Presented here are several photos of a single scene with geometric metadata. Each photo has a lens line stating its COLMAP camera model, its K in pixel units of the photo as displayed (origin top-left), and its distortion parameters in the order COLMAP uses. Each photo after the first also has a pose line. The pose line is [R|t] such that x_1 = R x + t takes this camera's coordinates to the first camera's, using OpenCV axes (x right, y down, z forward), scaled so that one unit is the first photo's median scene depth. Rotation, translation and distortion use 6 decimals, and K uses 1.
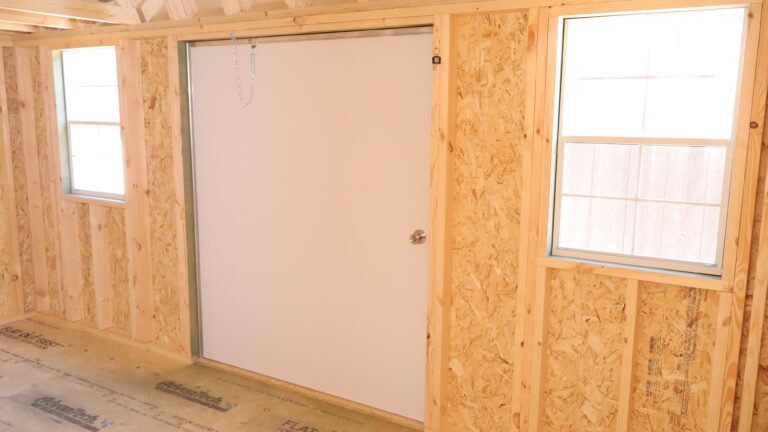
lens RADIAL K [[608.1, 0, 381.3], [0, 608.1, 216.8], [0, 0, 1]] dist [-0.010483, -0.005949]
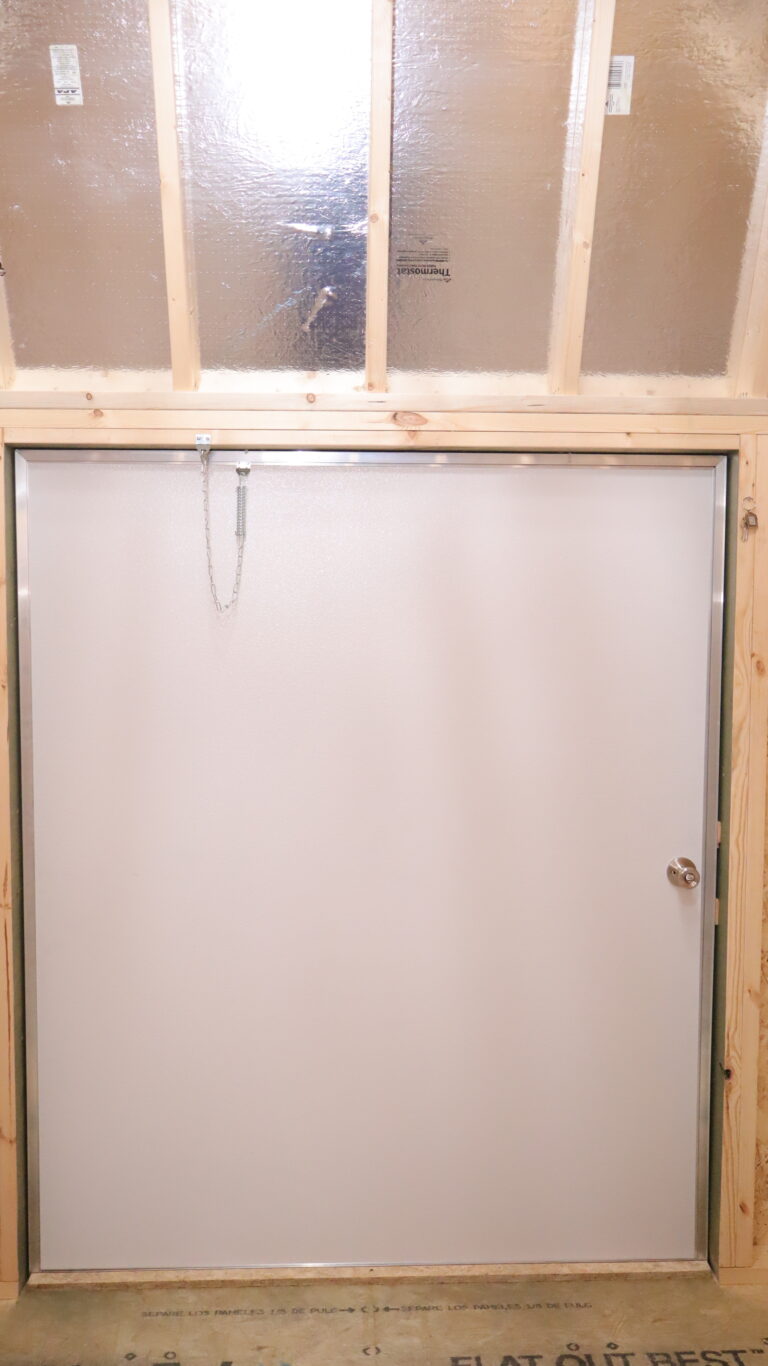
lens RADIAL K [[1130.9, 0, 382.7], [0, 1130.9, 685.1], [0, 0, 1]] dist [-0.008222, -0.013338]
pose [[0.844677, -0.043798, 0.533482, -0.619908], [0.098072, 0.992439, -0.073802, -0.073217], [-0.526216, 0.114658, 0.842585, 0.342069]]
